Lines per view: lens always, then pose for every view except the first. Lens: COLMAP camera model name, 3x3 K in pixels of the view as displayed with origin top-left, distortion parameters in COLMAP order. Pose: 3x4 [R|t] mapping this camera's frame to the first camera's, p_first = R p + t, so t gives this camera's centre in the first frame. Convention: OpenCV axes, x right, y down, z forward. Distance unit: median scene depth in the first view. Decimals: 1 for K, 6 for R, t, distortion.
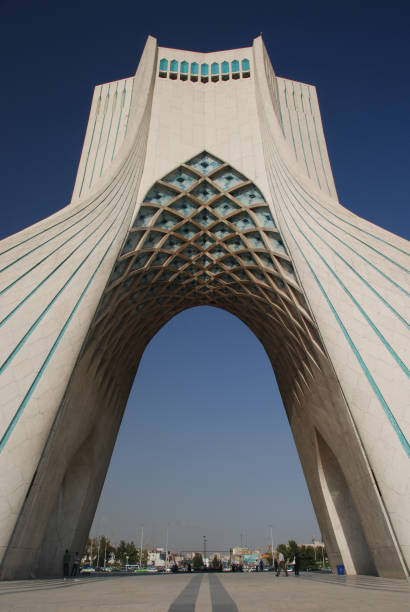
lens RADIAL K [[499.6, 0, 207.3], [0, 499.6, 313.1], [0, 0, 1]] dist [-0.177264, 0.167980]
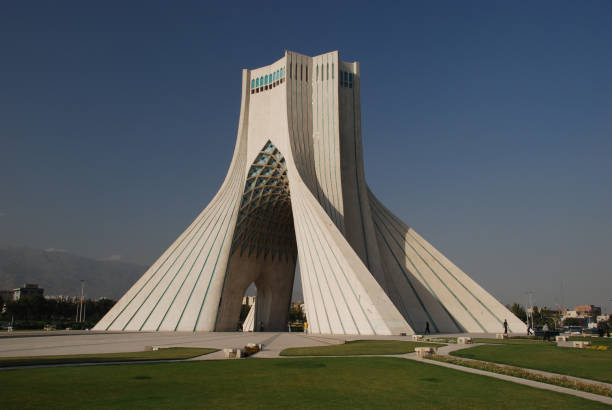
lens RADIAL K [[610.3, 0, 299.6], [0, 610.3, 204.8], [0, 0, 1]] dist [-0.084439, 0.009303]
pose [[0.727672, -0.133461, -0.672816, 1.789931], [0.312740, 0.937555, 0.152263, -0.435239], [0.610481, -0.321214, 0.723972, -0.851082]]
